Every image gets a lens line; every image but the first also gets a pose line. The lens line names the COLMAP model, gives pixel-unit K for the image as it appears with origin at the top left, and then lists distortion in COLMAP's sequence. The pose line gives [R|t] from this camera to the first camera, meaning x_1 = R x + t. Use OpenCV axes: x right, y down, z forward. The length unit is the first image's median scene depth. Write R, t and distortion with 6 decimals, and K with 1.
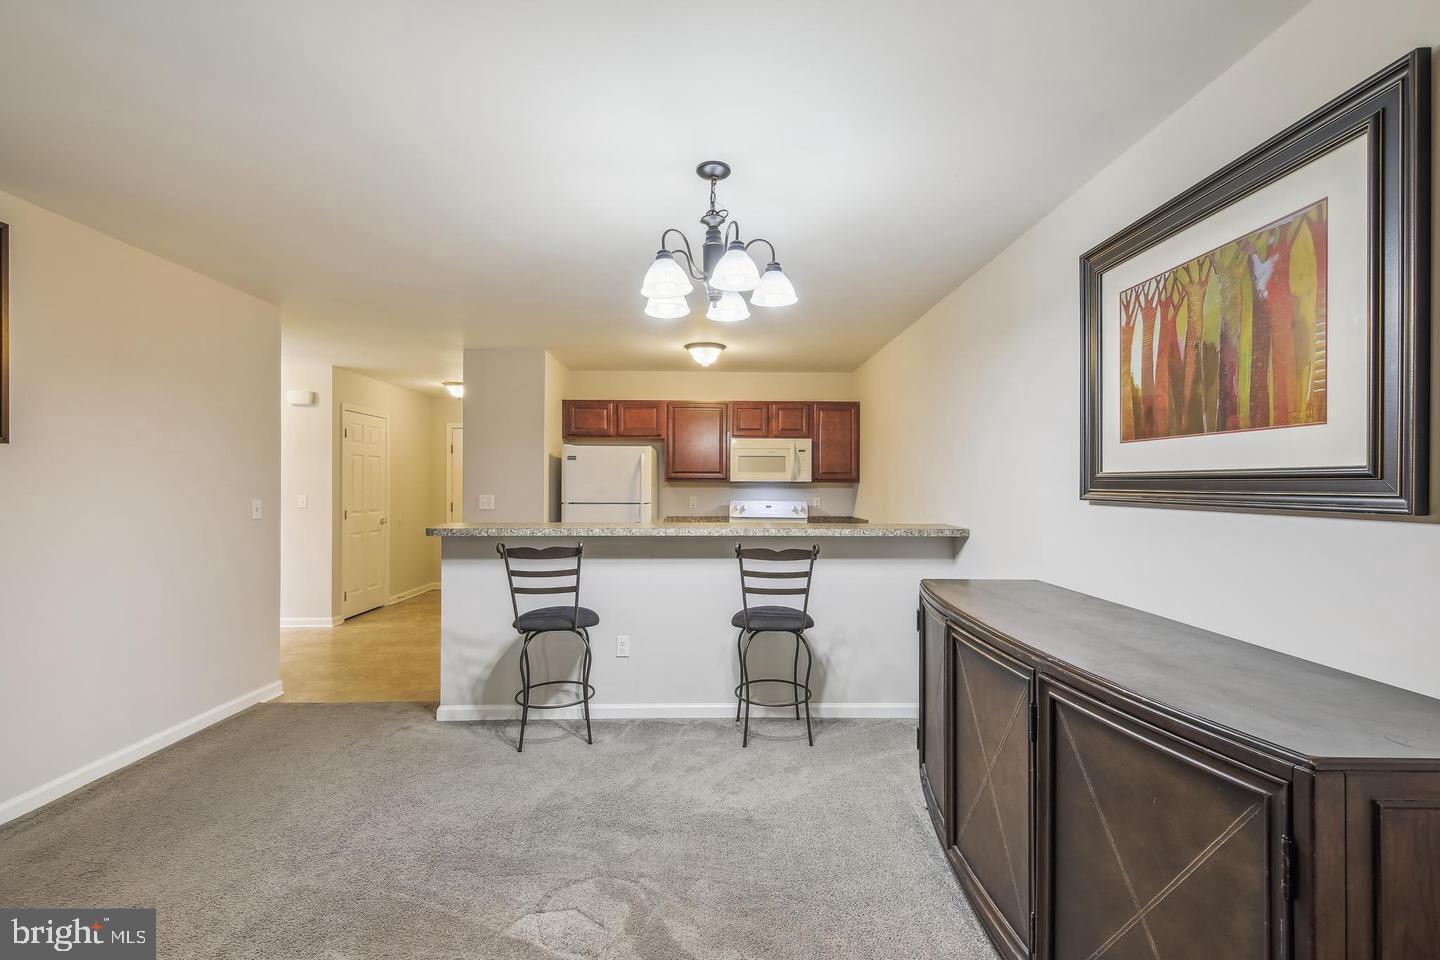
lens RADIAL K [[635.5, 0, 721.8], [0, 635.5, 486.2], [0, 0, 1]] dist [0.012944, -0.004073]
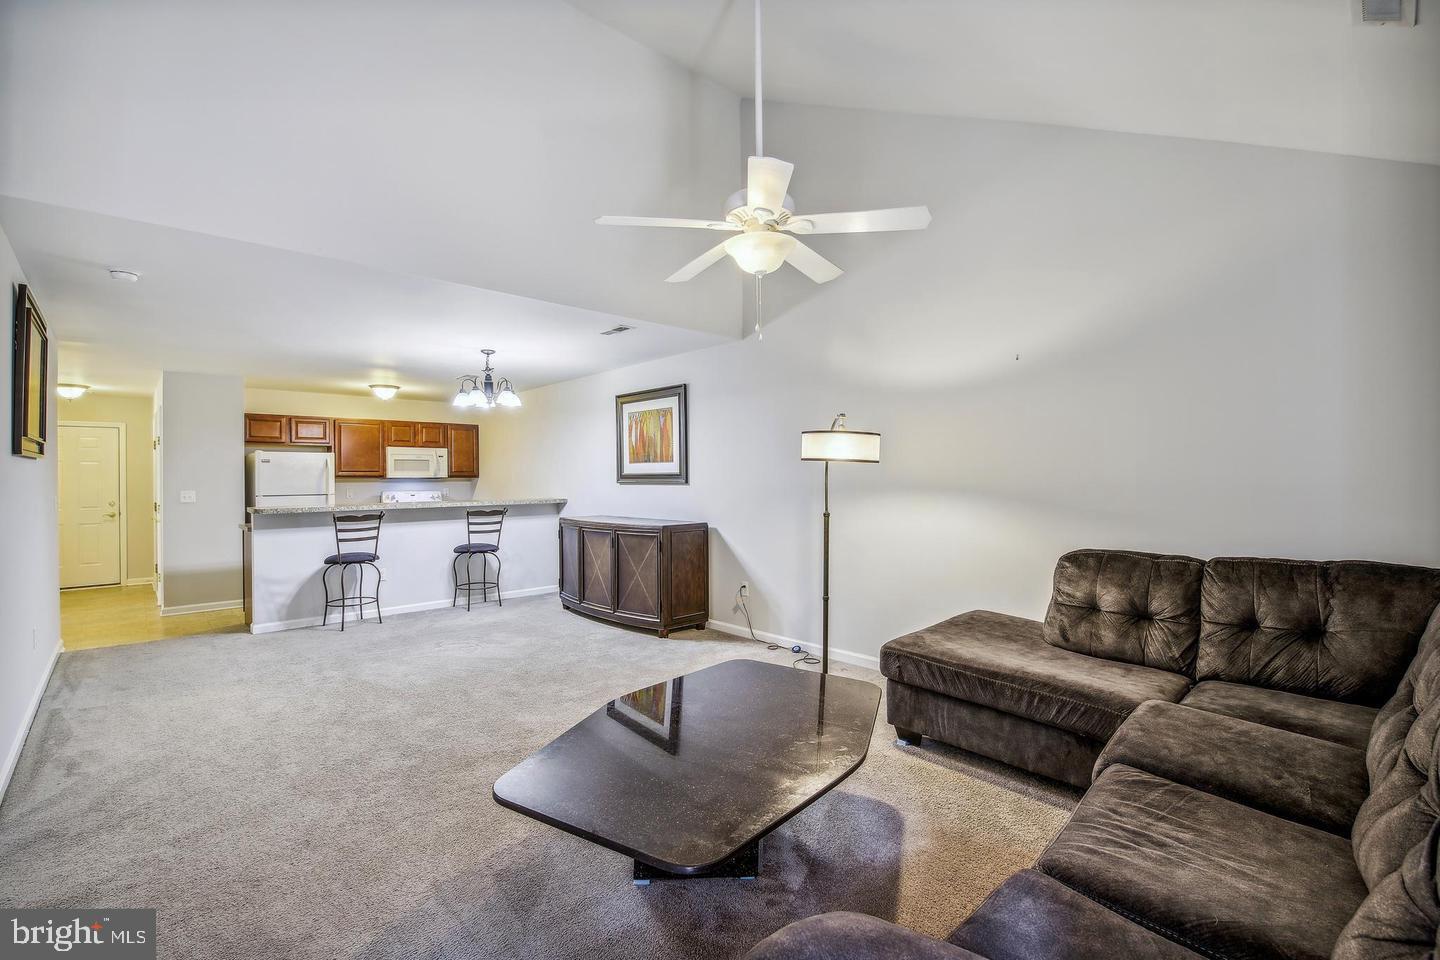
lens RADIAL K [[635.5, 0, 719.0], [0, 635.5, 487.1], [0, 0, 1]] dist [0.012944, -0.004073]
pose [[0.753190, -0.020090, 0.657496, -0.962862], [0.012943, 0.999793, 0.015723, 0.001061], [-0.657676, -0.003332, 0.753294, -1.435852]]
